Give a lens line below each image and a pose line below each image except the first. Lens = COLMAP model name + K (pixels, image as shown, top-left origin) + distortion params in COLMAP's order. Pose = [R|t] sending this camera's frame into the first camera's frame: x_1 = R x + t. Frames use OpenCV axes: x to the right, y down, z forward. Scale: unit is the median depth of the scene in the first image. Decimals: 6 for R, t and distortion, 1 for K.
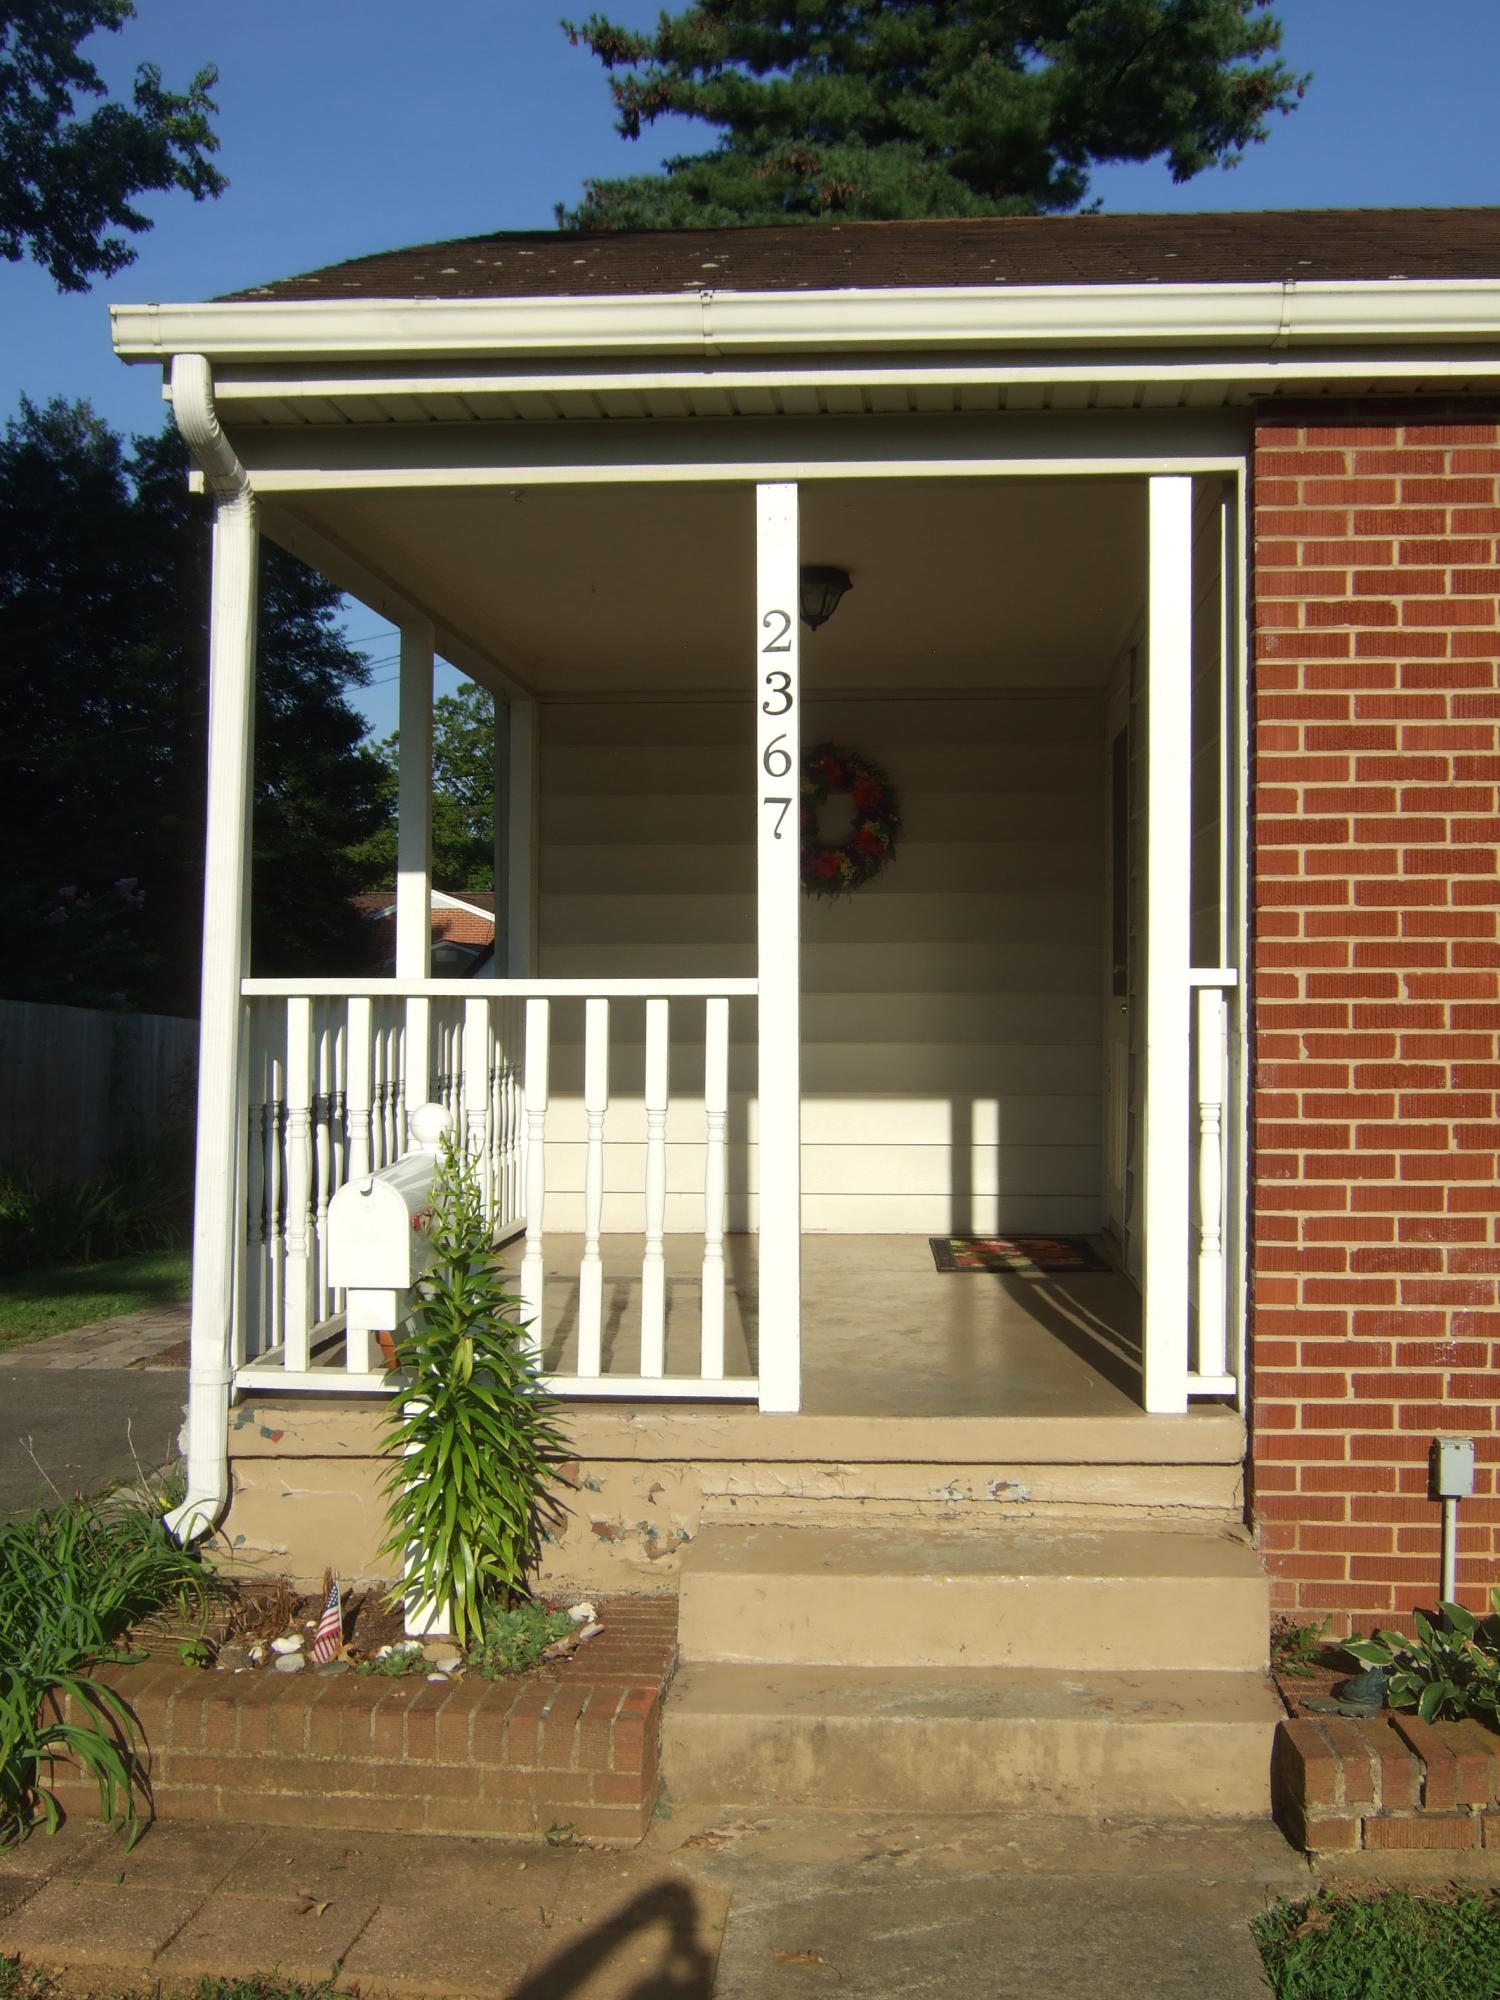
lens RADIAL K [[2099.4, 0, 908.8], [0, 2099.4, 1001.5], [0, 0, 1]] dist [-0.059072, 0.053969]
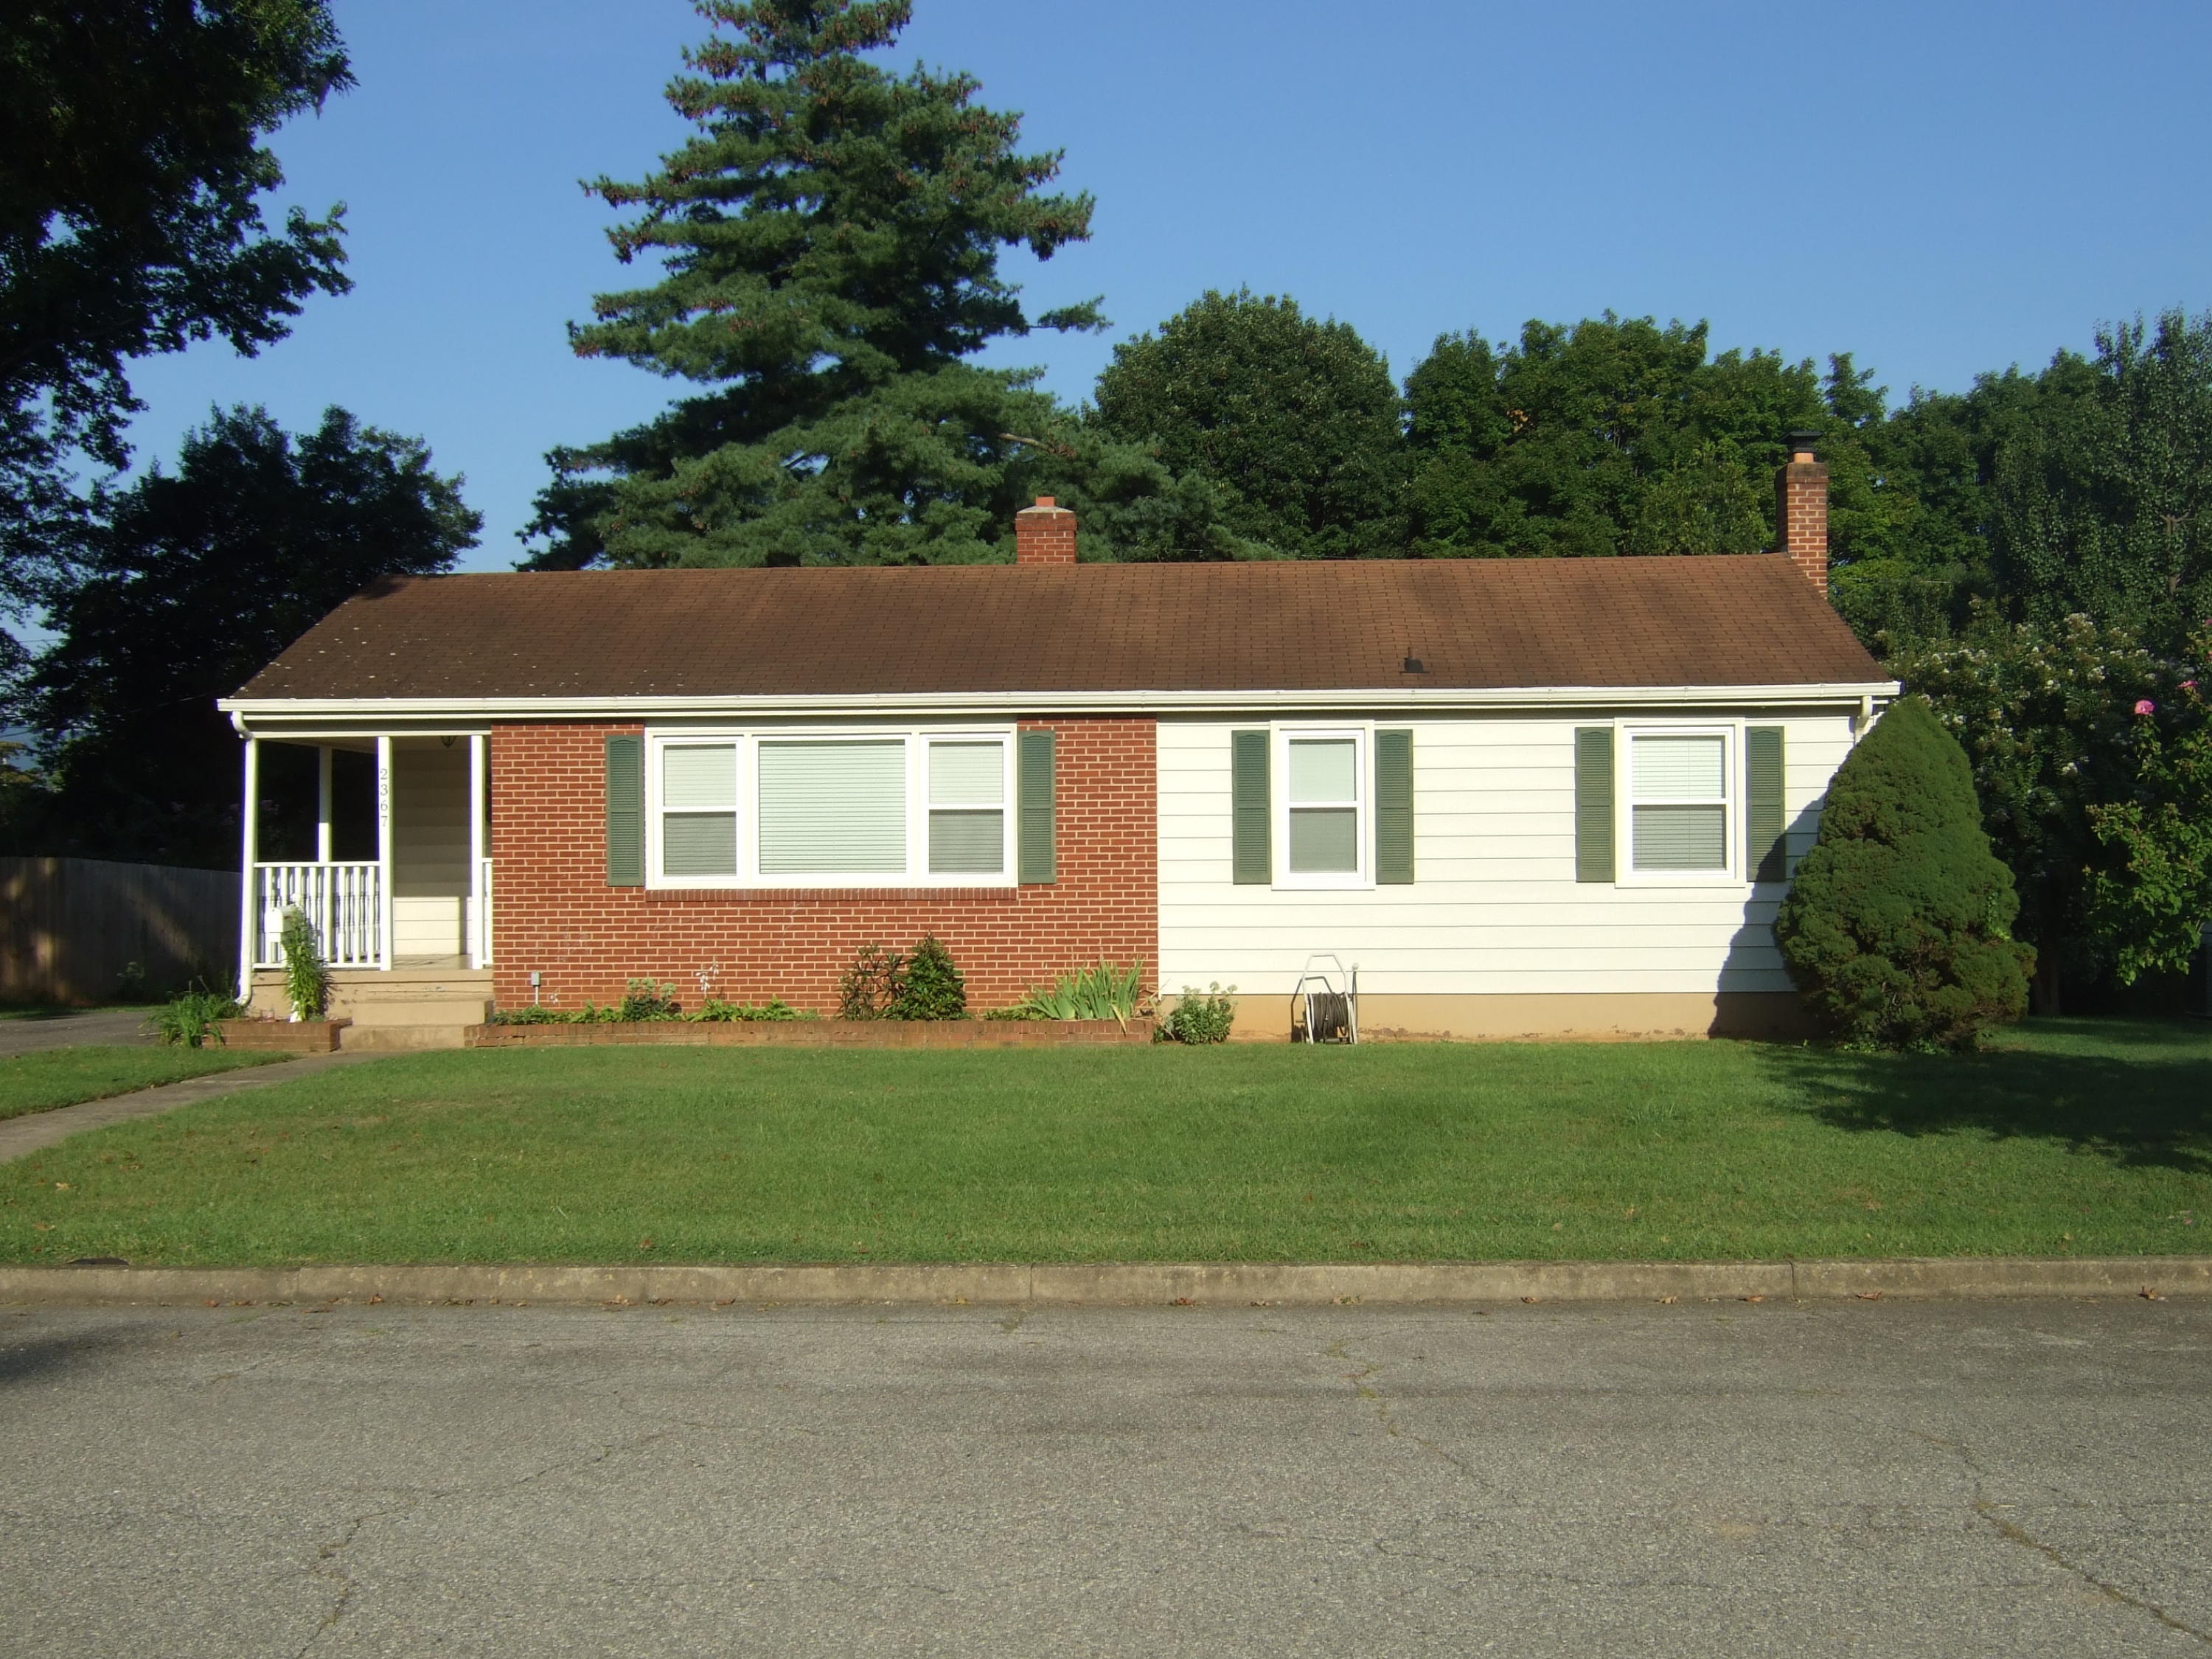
lens RADIAL K [[2322.0, 0, 1100.0], [0, 2322.0, 831.5], [0, 0, 1]] dist [-0.059072, 0.053969]
pose [[0.999115, -0.010792, -0.040654, 1.054891], [0.010282, 0.999866, -0.012735, 0.001335], [0.040786, 0.012306, 0.999092, -2.381941]]
